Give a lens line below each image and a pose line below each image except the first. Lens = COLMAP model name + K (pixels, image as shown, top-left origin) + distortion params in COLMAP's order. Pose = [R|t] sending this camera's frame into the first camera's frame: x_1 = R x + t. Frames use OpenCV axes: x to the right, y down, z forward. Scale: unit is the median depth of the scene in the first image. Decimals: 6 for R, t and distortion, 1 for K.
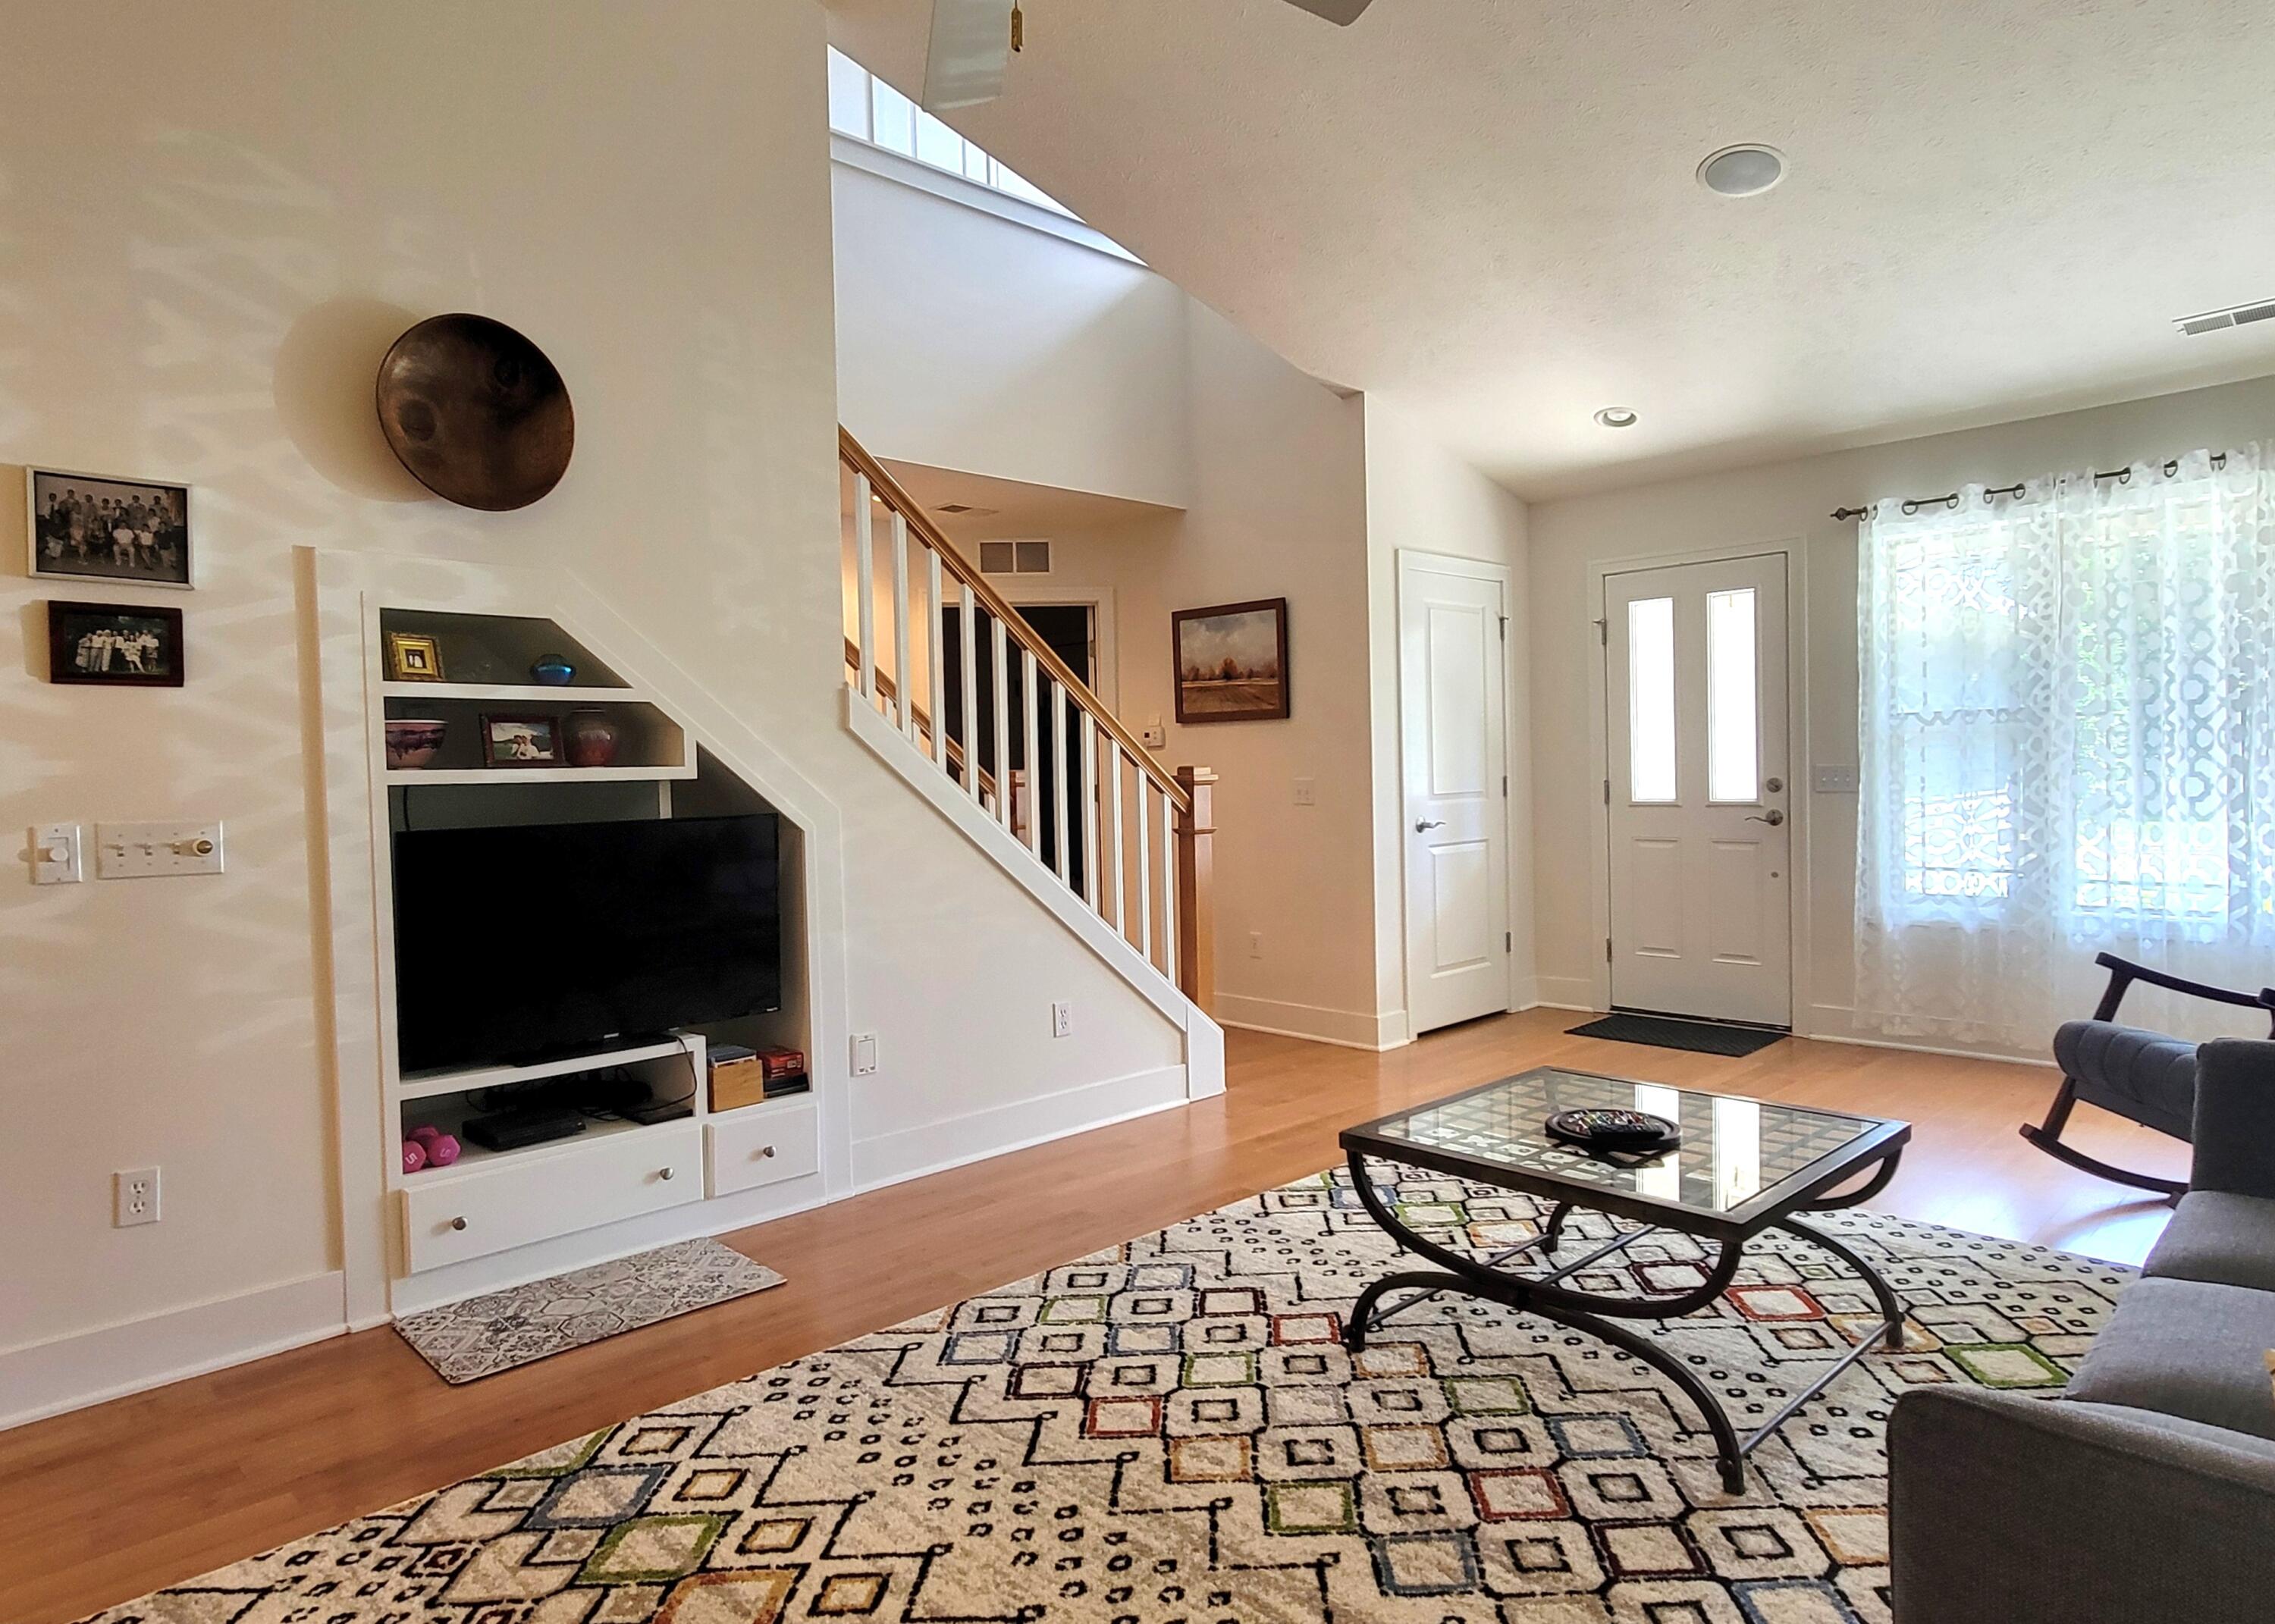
lens RADIAL K [[1314.6, 0, 1137.5], [0, 1314.6, 812.0], [0, 0, 1]] dist [-0.003911, -0.000274]
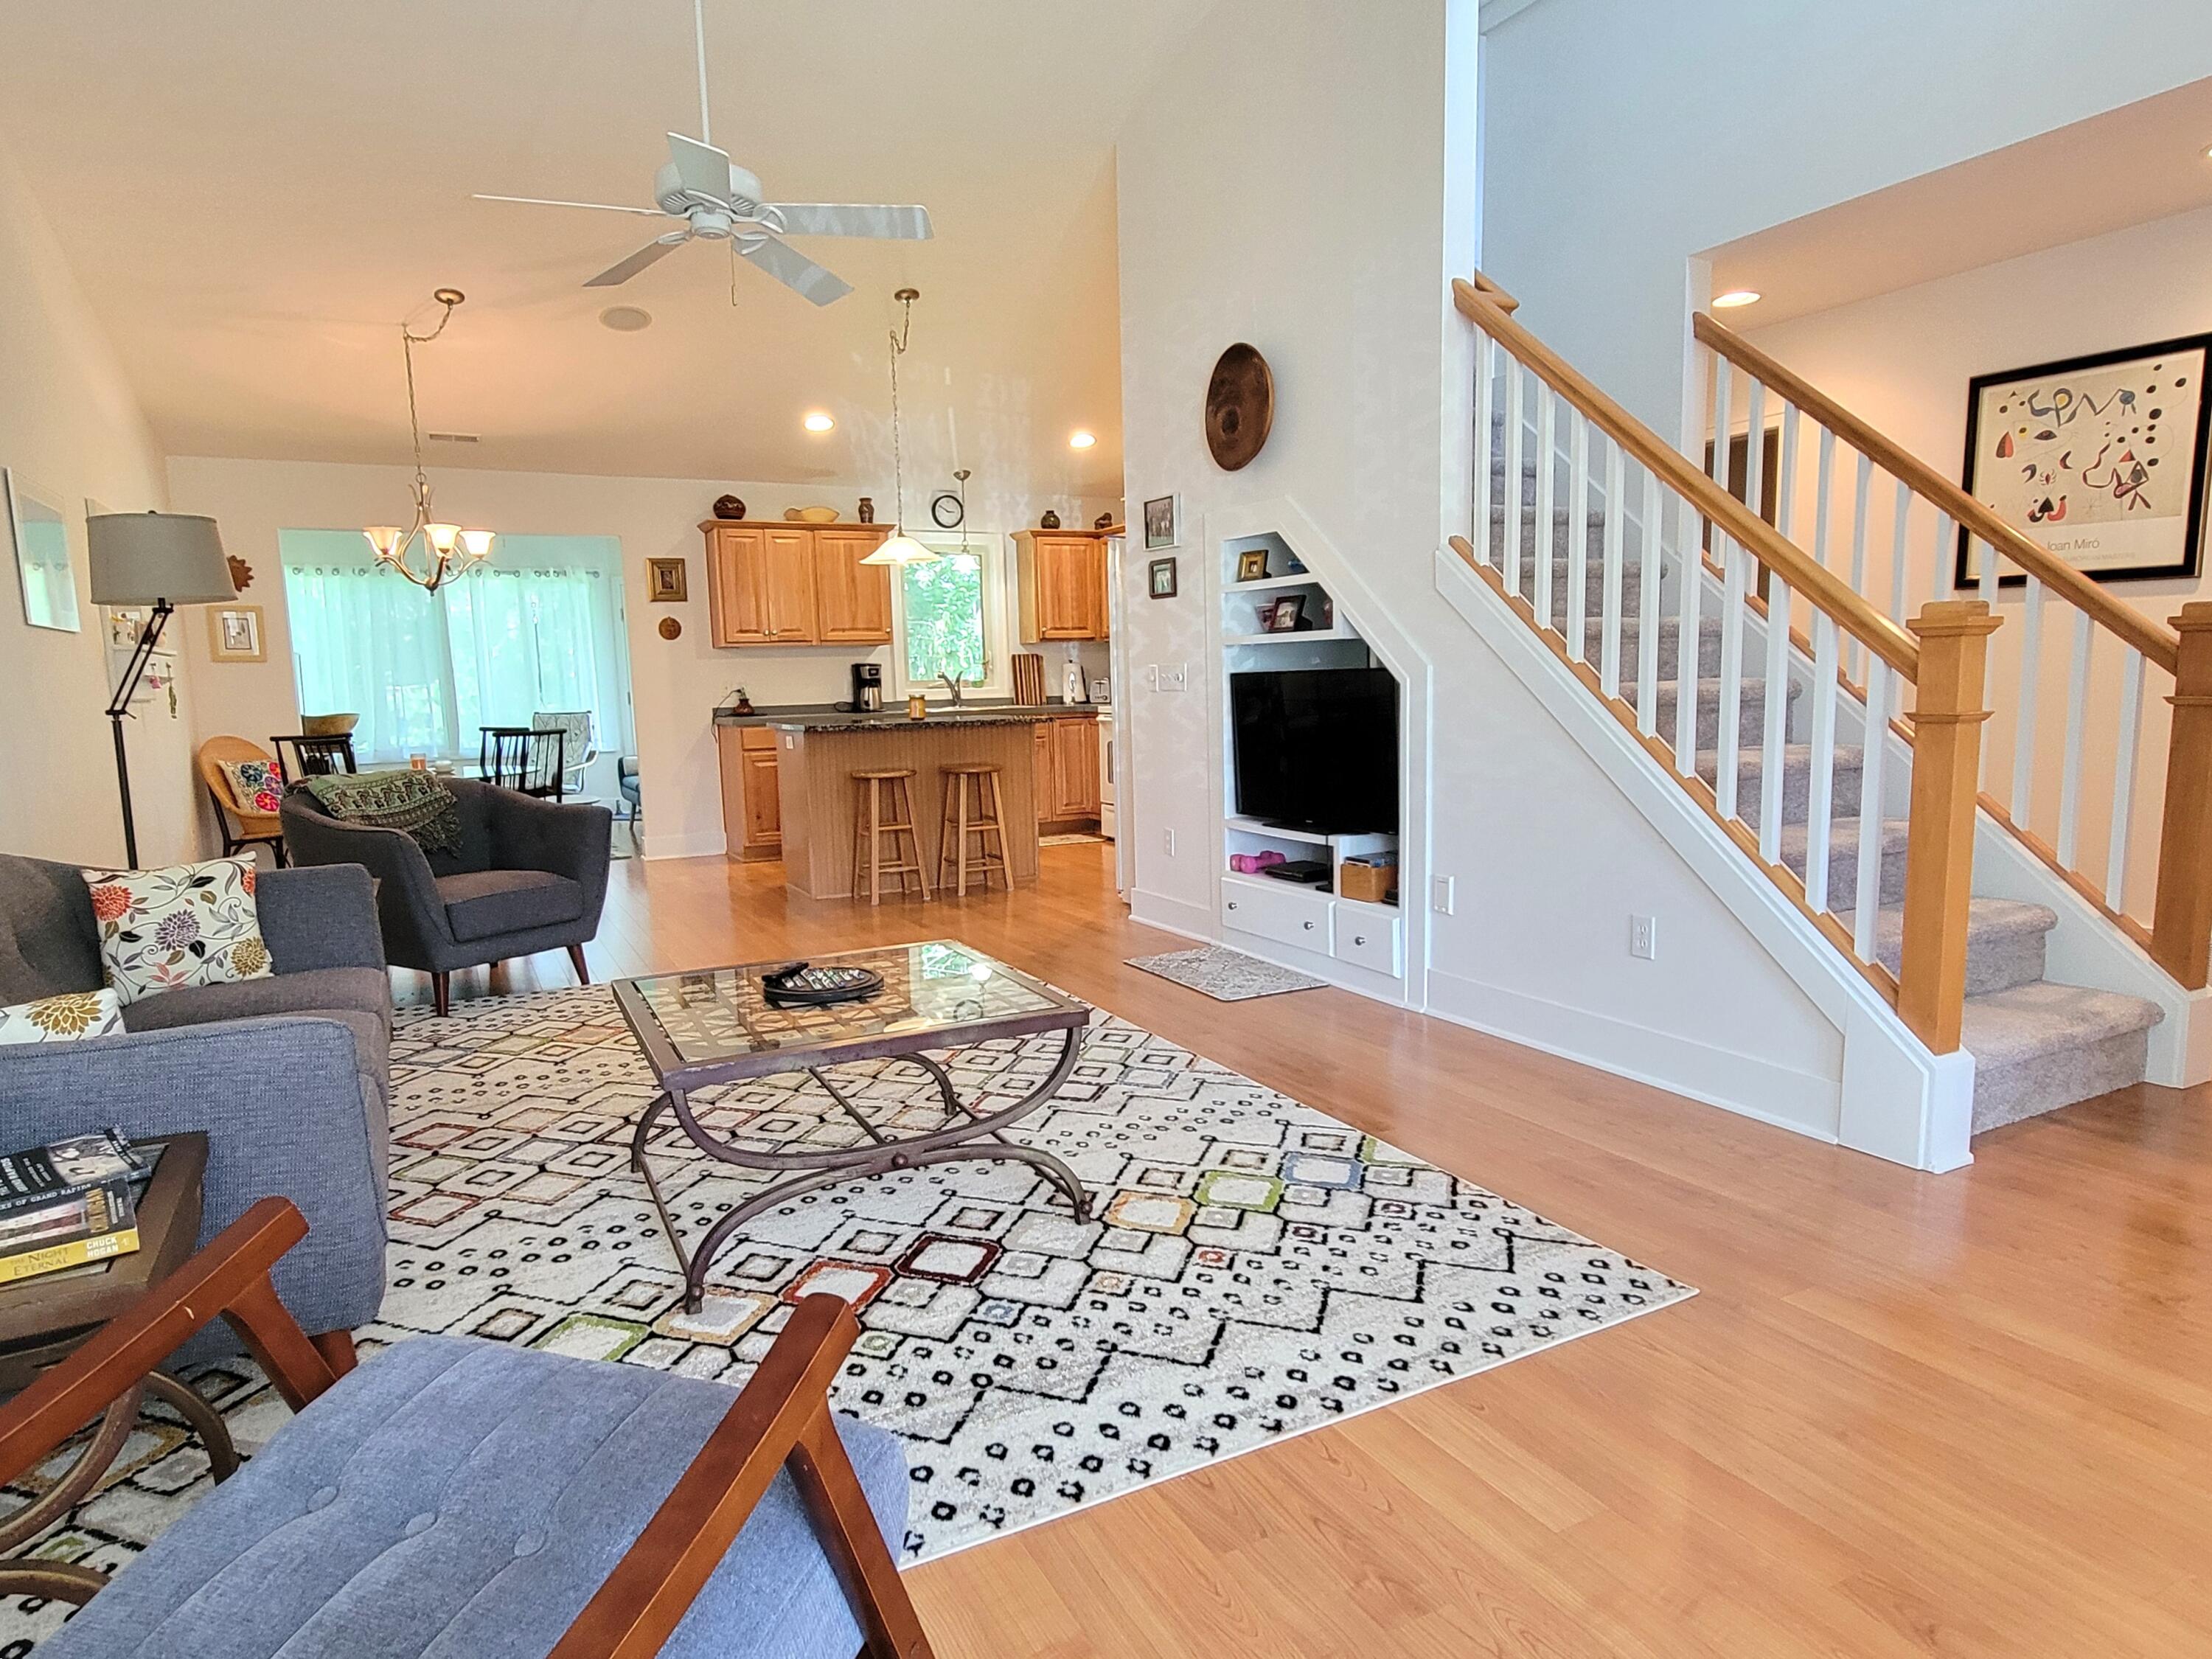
lens RADIAL K [[1307.4, 0, 1106.0], [0, 1307.4, 829.5], [0, 0, 1]] dist [-0.001698, -0.000117]
pose [[-0.273559, 0.145704, -0.950755, 1.067717], [0.000231, 0.988470, 0.151418, -0.038188], [0.961855, 0.041202, -0.270439, 1.235181]]
